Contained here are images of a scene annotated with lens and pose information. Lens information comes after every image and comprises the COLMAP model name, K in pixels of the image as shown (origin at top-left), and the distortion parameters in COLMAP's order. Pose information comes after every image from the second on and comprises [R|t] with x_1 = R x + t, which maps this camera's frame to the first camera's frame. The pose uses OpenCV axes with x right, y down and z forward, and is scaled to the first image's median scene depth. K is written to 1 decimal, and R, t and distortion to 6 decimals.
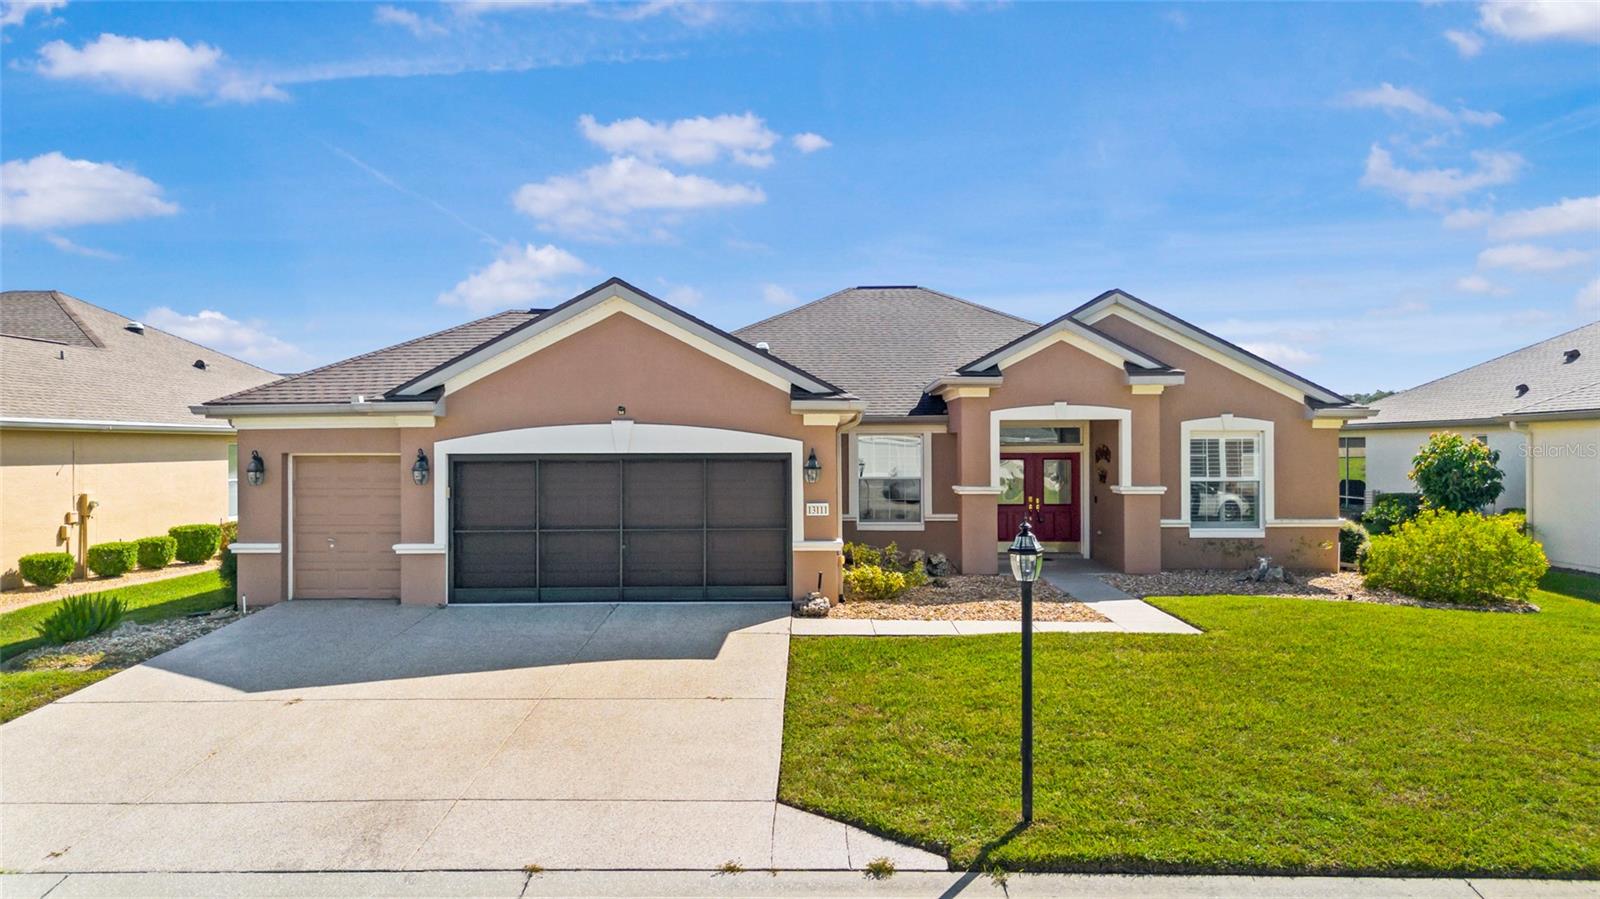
lens RADIAL K [[1154.1, 0, 800.0], [0, 1154.1, 449.5], [0, 0, 1]] dist [0.031922, -0.002184]
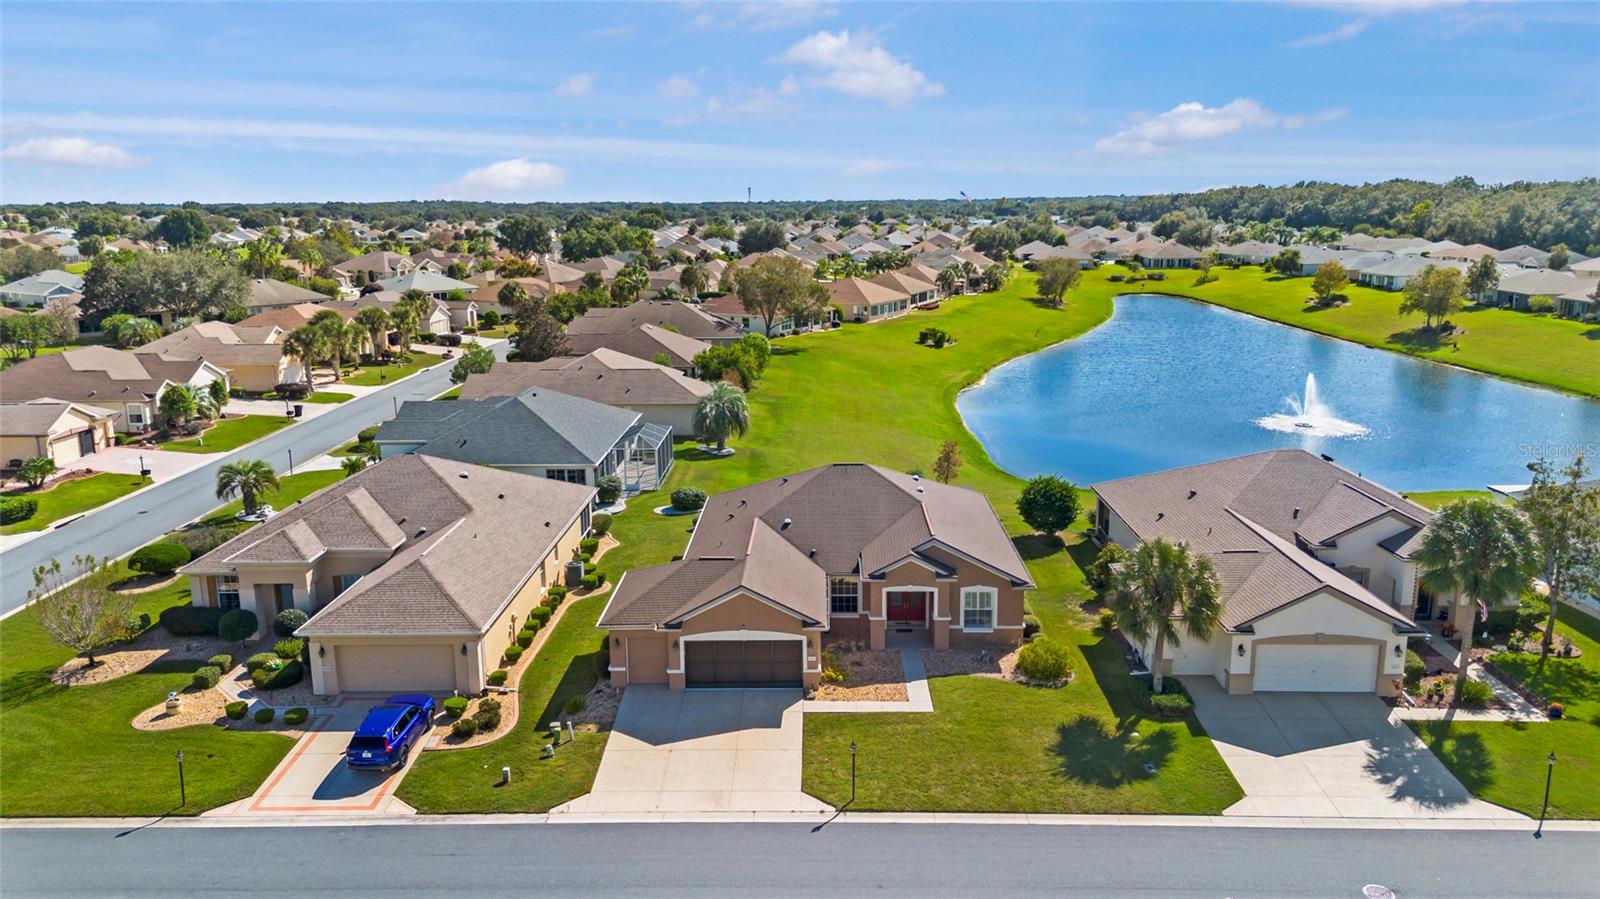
lens RADIAL K [[1154.1, 0, 800.0], [0, 1154.1, 449.5], [0, 0, 1]] dist [0.031922, -0.002184]
pose [[0.999935, -0.009120, -0.006880, 0.009933], [0.010373, 0.977121, 0.212431, -1.057006], [0.004785, -0.212488, 0.977152, -1.689967]]
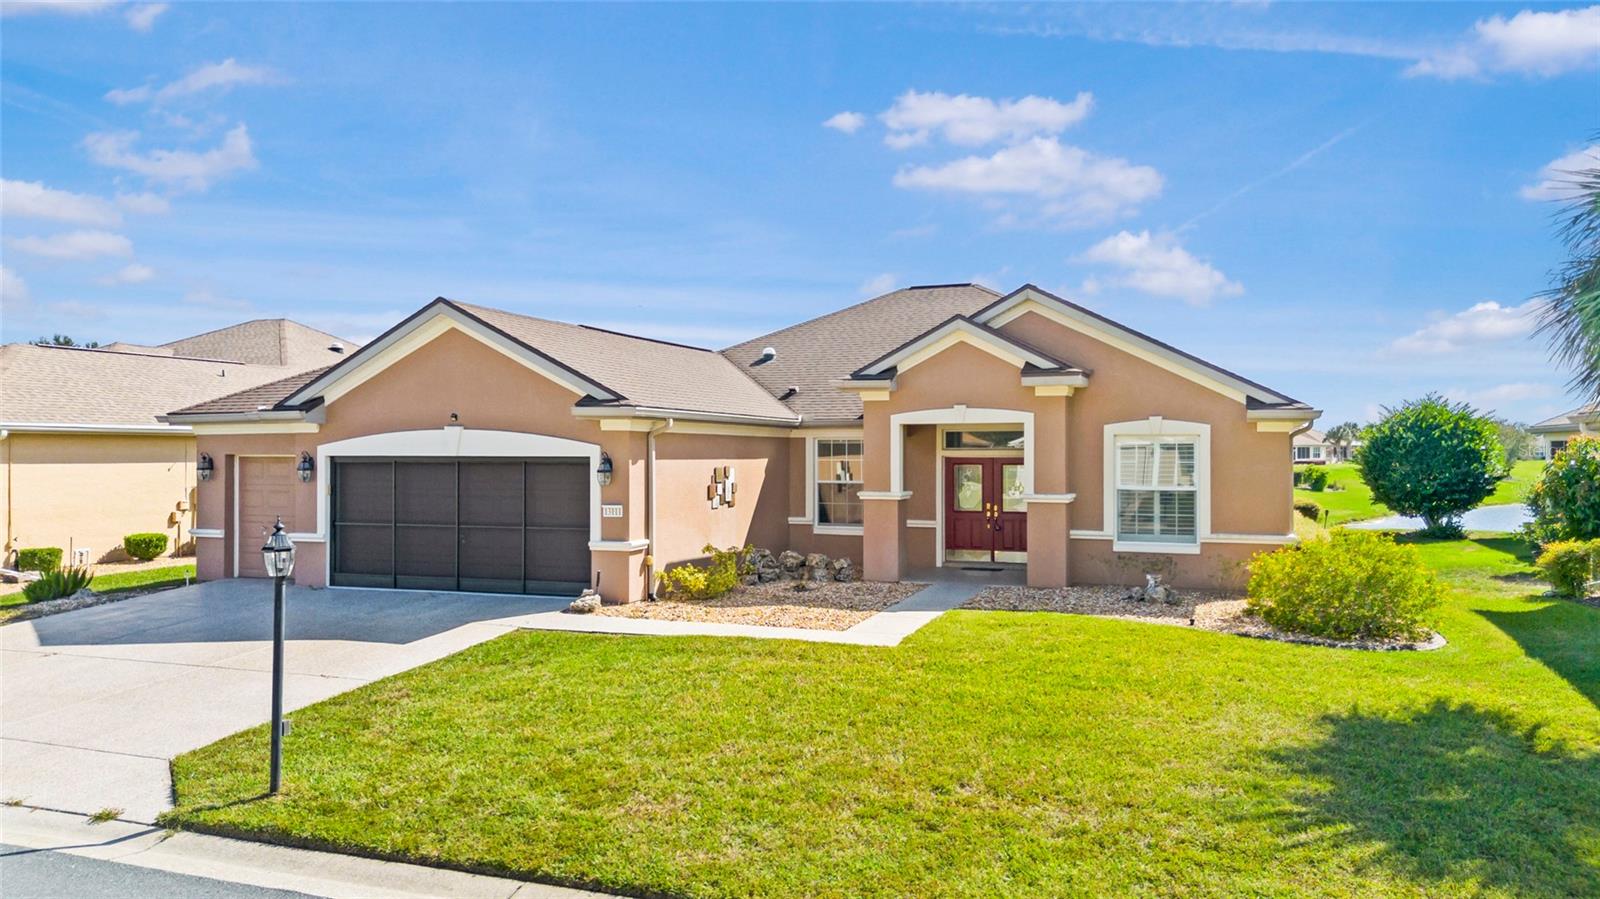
lens RADIAL K [[1171.2, 0, 800.0], [0, 1171.2, 449.5], [0, 0, 1]] dist [0.018123, -0.000558]
pose [[0.944037, 0.003789, -0.329818, 0.516222], [-0.003990, 0.999992, 0.000068, -0.004447], [0.329816, 0.001252, 0.944045, 0.051317]]
